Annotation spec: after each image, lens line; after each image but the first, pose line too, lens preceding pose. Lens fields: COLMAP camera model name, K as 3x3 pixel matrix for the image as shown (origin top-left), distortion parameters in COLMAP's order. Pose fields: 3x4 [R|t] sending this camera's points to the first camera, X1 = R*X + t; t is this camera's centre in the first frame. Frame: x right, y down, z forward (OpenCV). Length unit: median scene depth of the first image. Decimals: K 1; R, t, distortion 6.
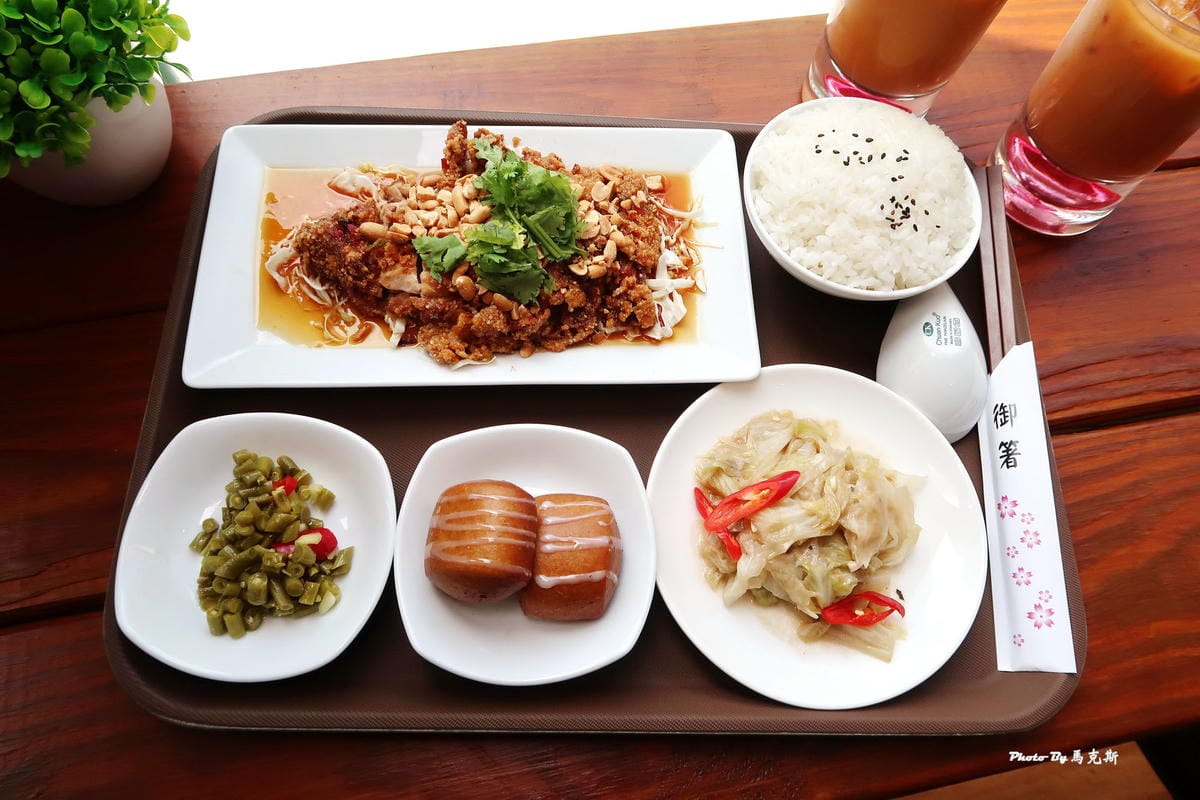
lens RADIAL K [[803.4, 0, 600.0], [0, 803.4, 400.0], [0, 0, 1]] dist [-0.026702, 0.001792]
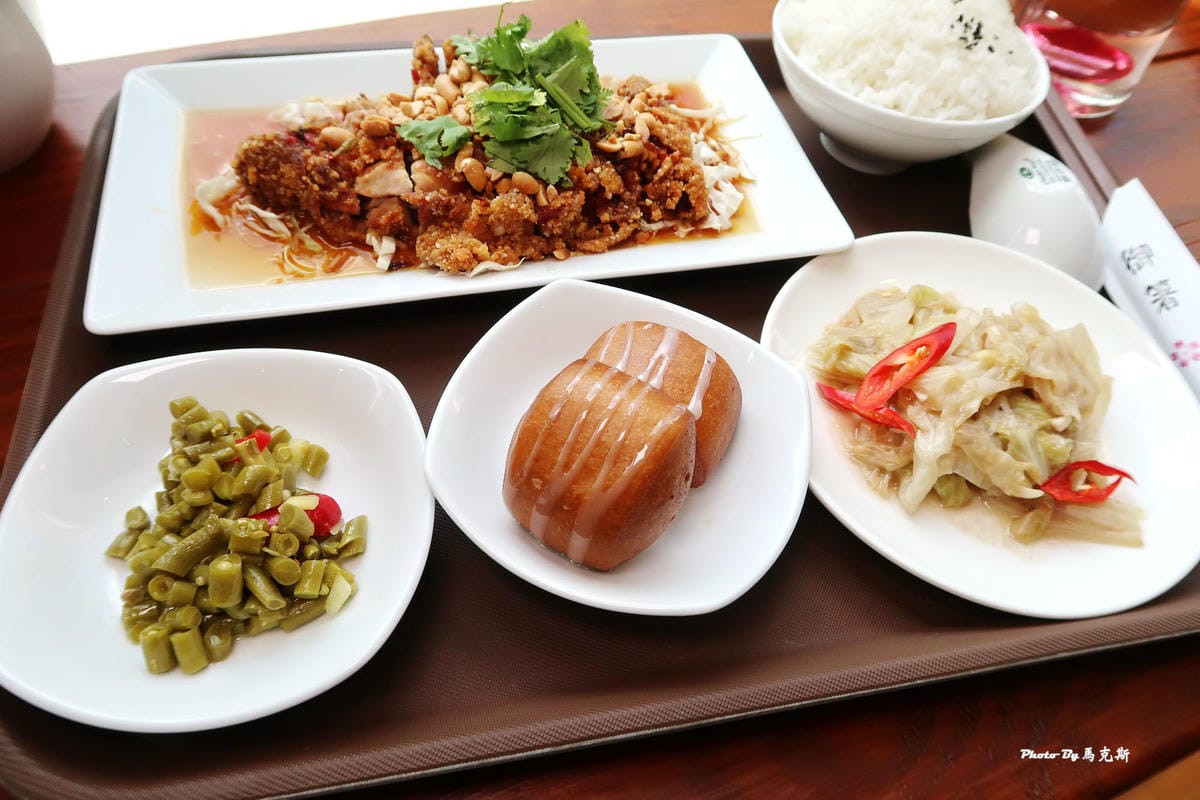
lens RADIAL K [[803.4, 0, 600.0], [0, 803.4, 400.0], [0, 0, 1]] dist [-0.026702, 0.001792]
pose [[0.980202, -0.146355, 0.133355, -0.184283], [0.173366, 0.959742, -0.220996, 0.259038], [-0.095643, 0.239740, 0.966114, 0.303757]]
